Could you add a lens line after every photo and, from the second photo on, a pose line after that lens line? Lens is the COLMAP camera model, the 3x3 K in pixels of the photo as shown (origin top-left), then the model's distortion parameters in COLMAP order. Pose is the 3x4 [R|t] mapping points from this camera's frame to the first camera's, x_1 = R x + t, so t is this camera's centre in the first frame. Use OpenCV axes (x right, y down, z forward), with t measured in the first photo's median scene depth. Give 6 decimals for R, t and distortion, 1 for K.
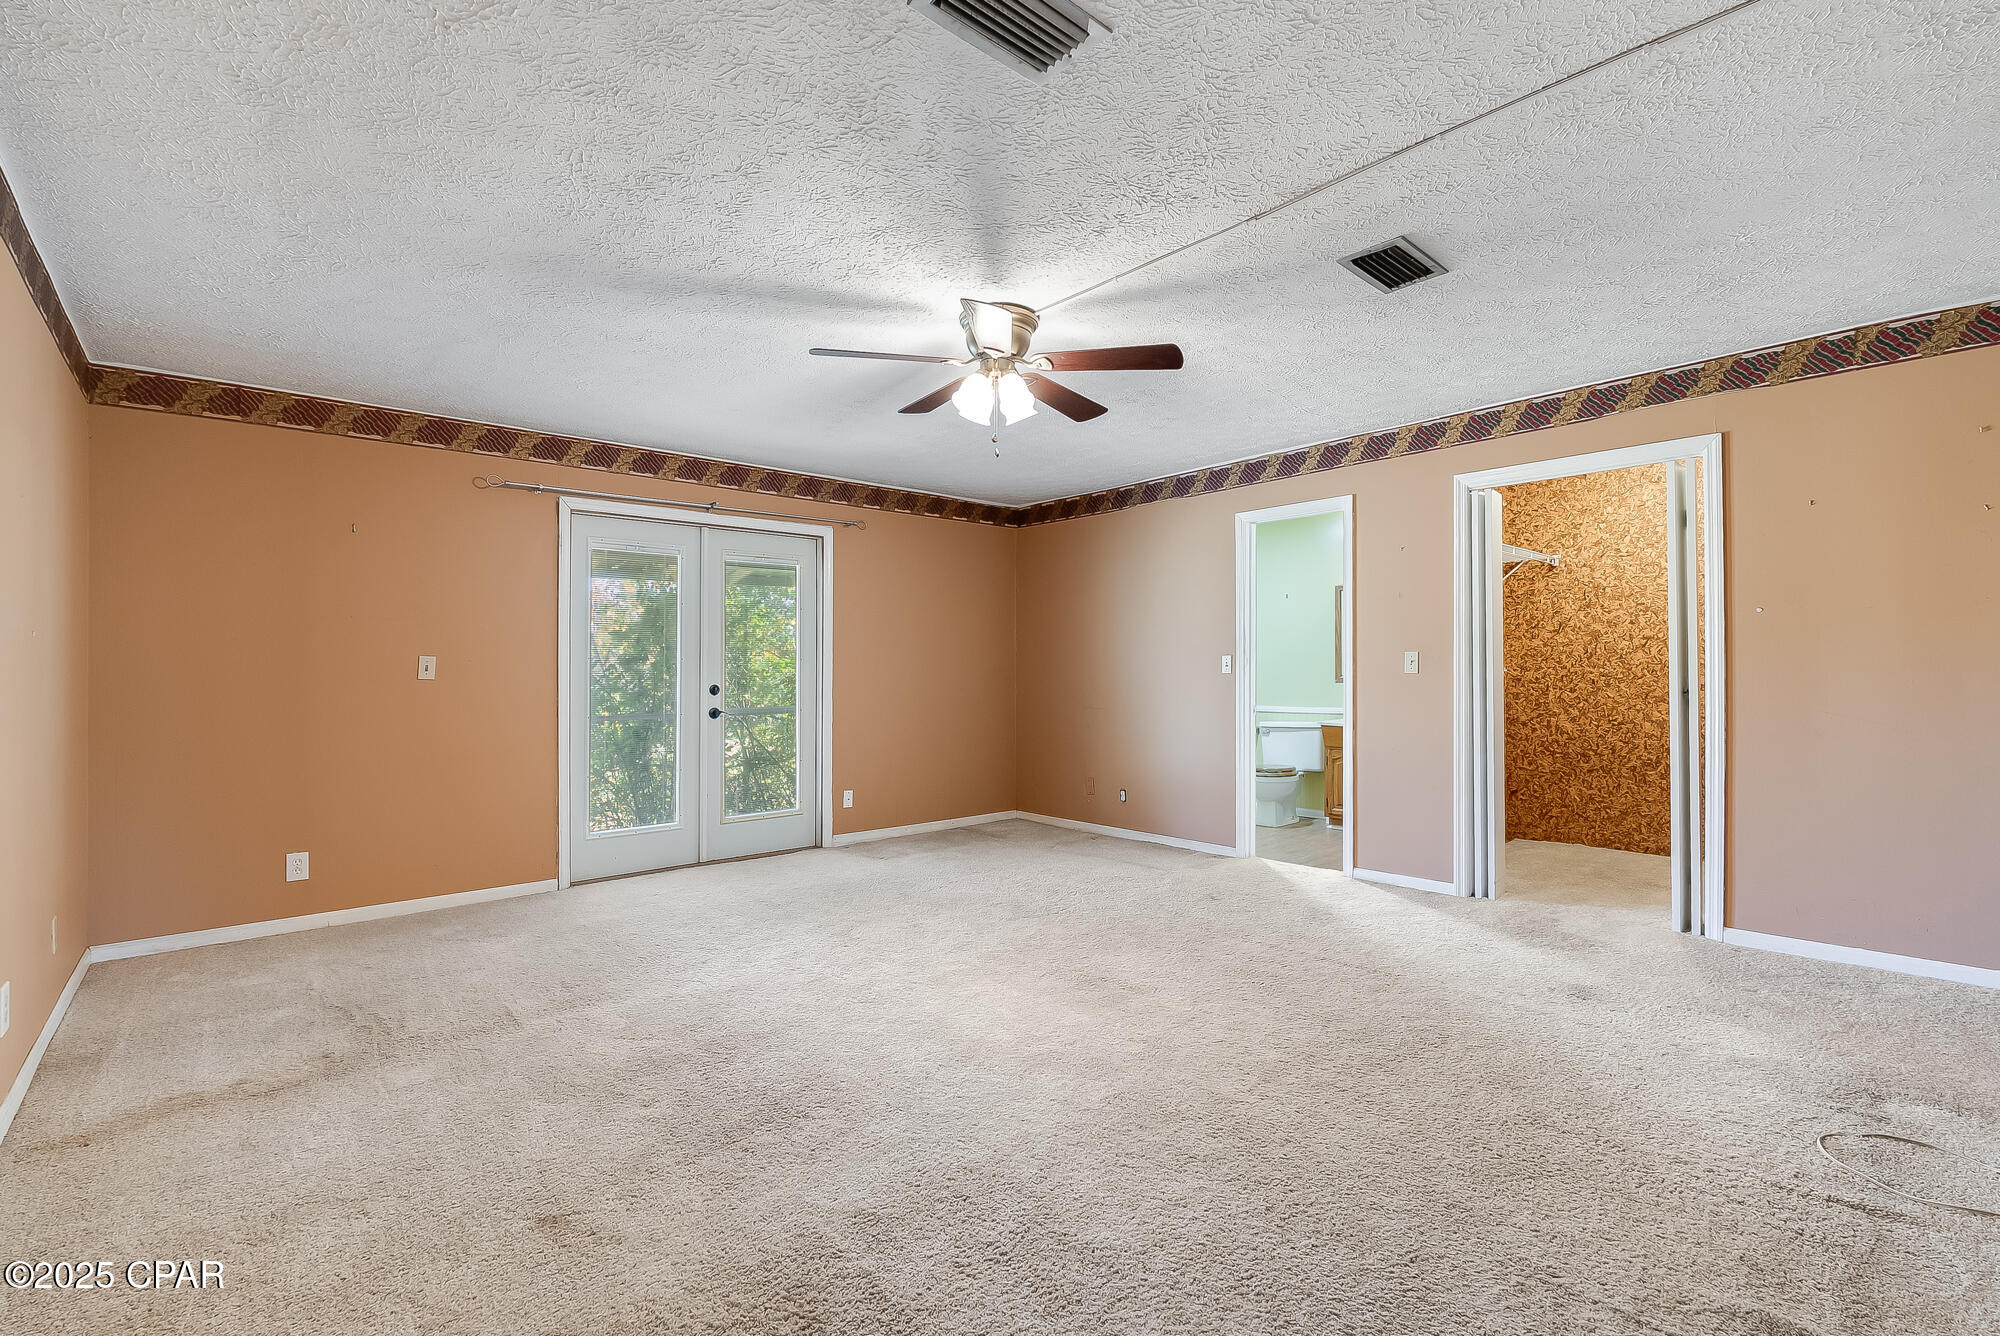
lens RADIAL K [[878.9, 0, 994.5], [0, 878.9, 651.3], [0, 0, 1]] dist [-0.005486, 0.000665]
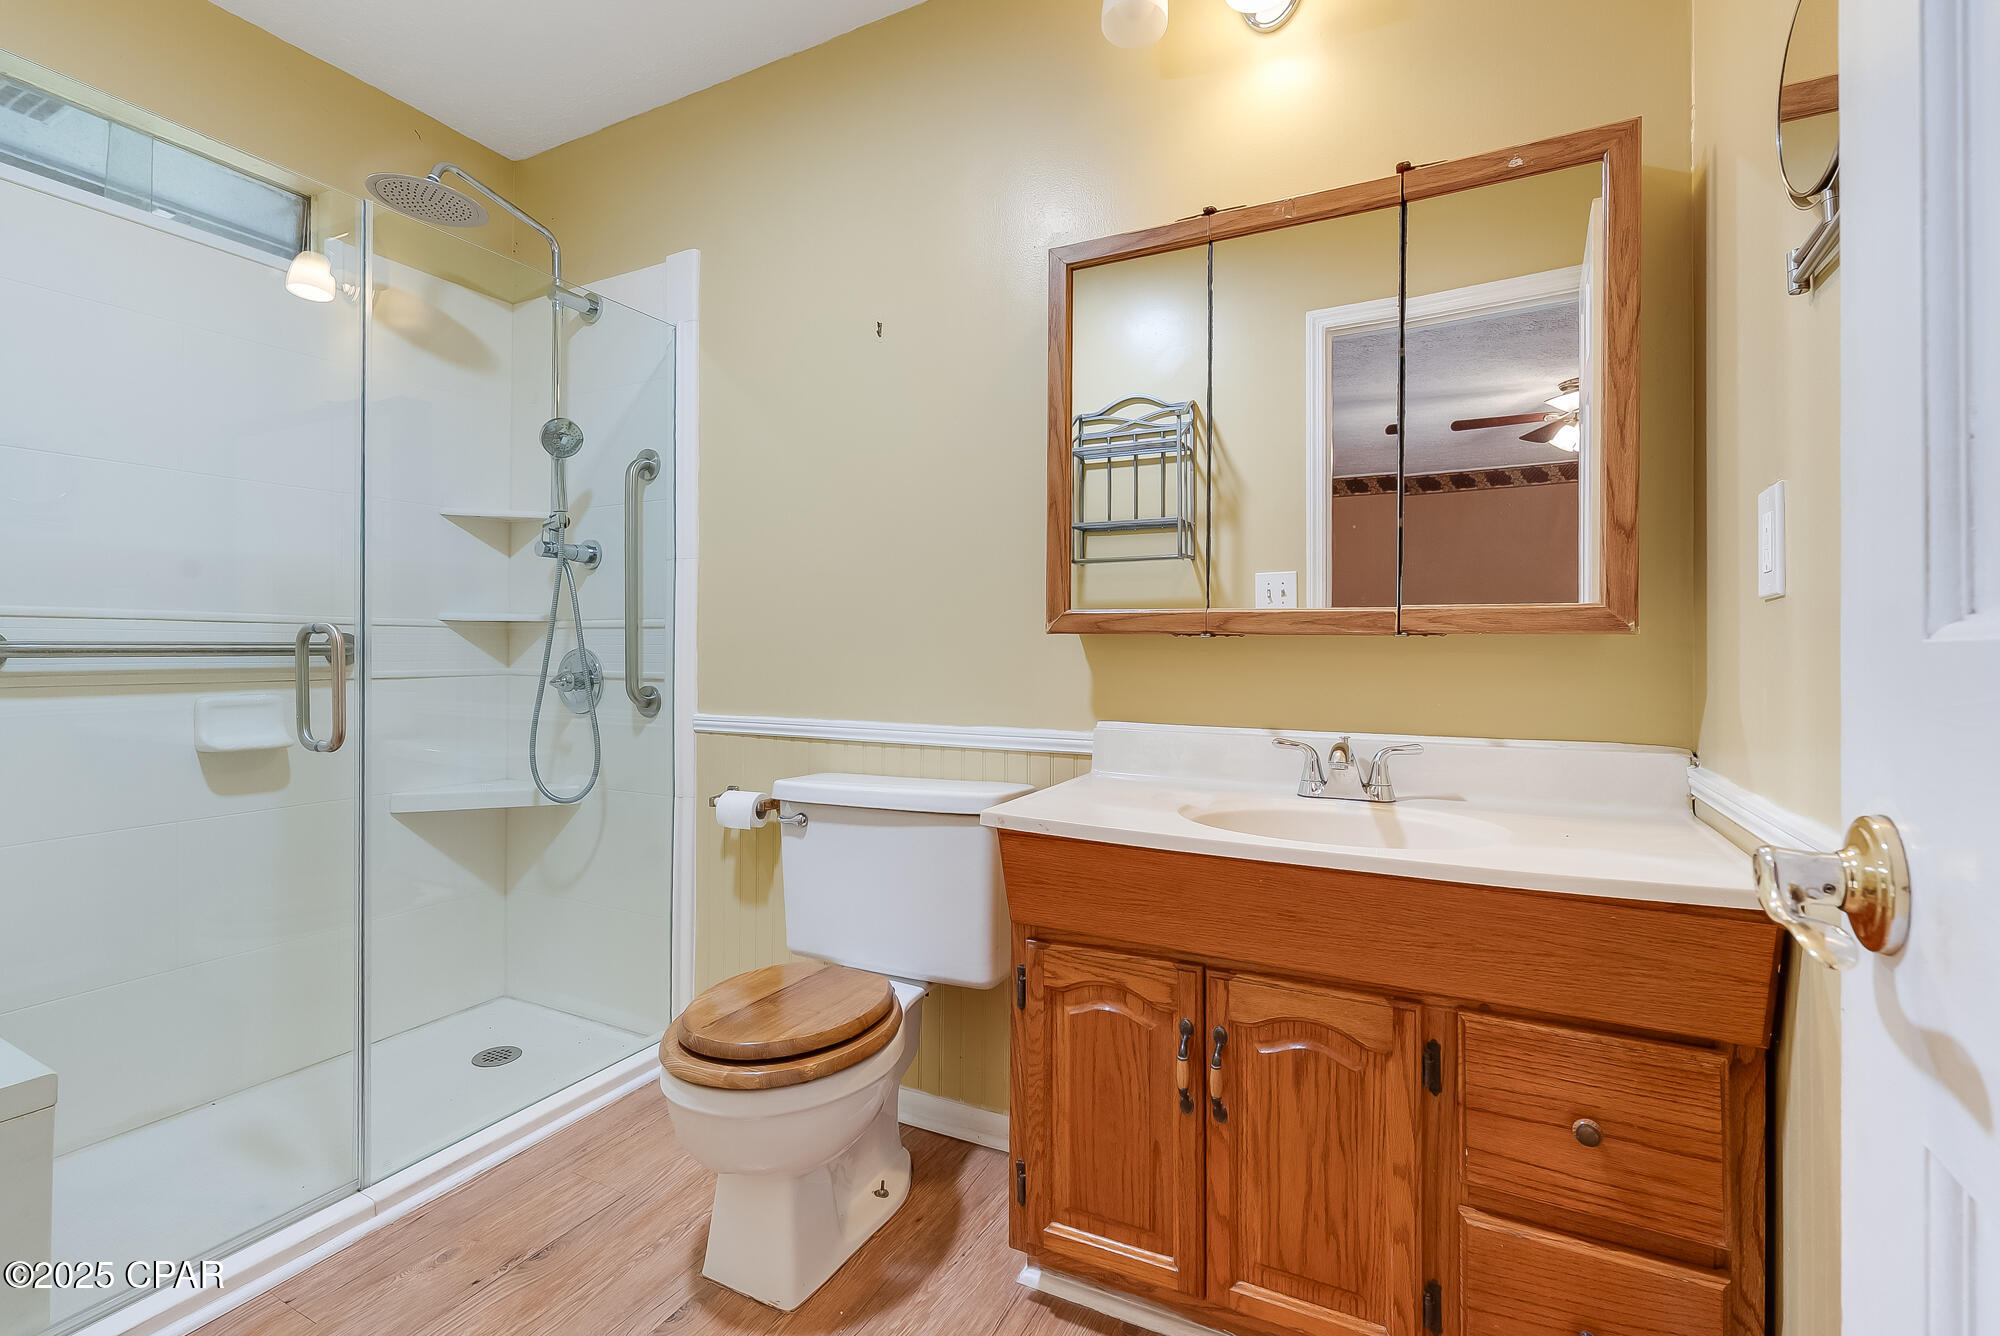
lens RADIAL K [[878.9, 0, 994.5], [0, 878.9, 651.3], [0, 0, 1]] dist [-0.005486, 0.000665]
pose [[0.931484, -0.000281, 0.363783, 0.281939], [-0.005588, 0.999871, 0.015083, 0.038161], [-0.363740, -0.016082, 0.931361, 0.769088]]
